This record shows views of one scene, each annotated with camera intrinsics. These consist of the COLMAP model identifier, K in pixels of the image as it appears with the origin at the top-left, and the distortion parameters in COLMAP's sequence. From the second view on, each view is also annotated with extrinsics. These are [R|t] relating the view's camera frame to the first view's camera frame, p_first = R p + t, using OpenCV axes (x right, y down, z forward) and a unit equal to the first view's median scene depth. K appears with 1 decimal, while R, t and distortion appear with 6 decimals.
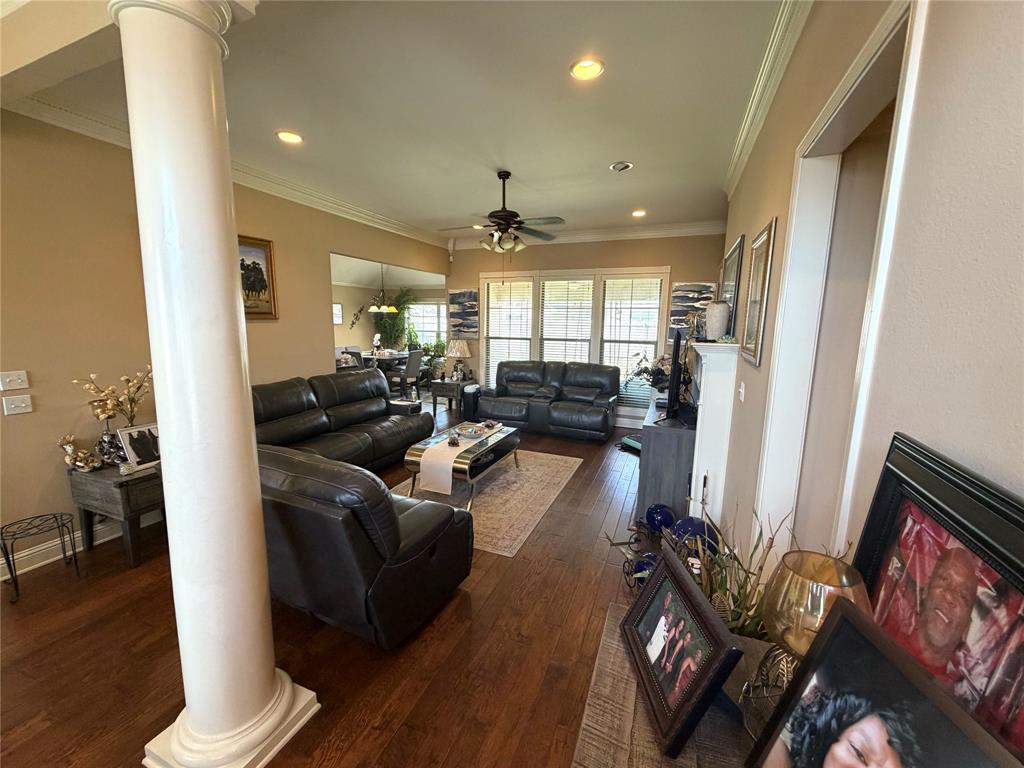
lens RADIAL K [[396.7, 0, 510.5], [0, 396.7, 384.0], [0, 0, 1]] dist [0.002170, -0.000028]
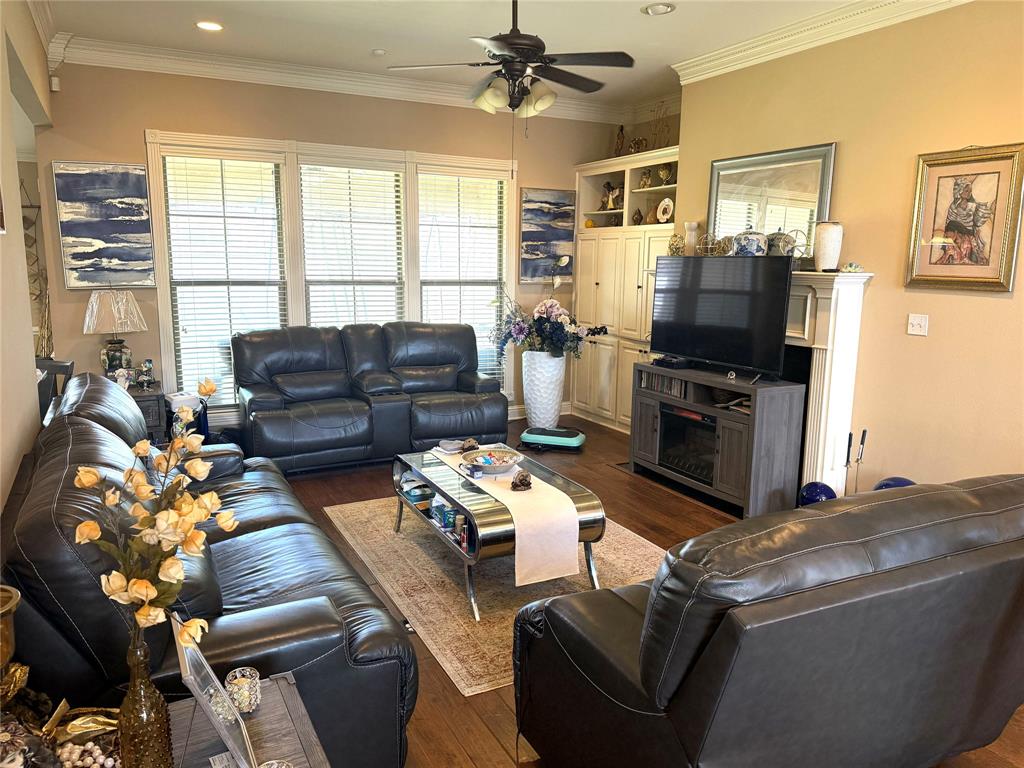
lens RADIAL K [[714.3, 0, 512.5], [0, 714.3, 388.6], [0, 0, 1]] dist [0.025500, -0.021155]
pose [[0.660081, -0.139183, 0.738188, -0.430131], [0.112000, 0.989936, 0.086500, -0.029250], [-0.742798, 0.025580, 0.669027, 0.202908]]
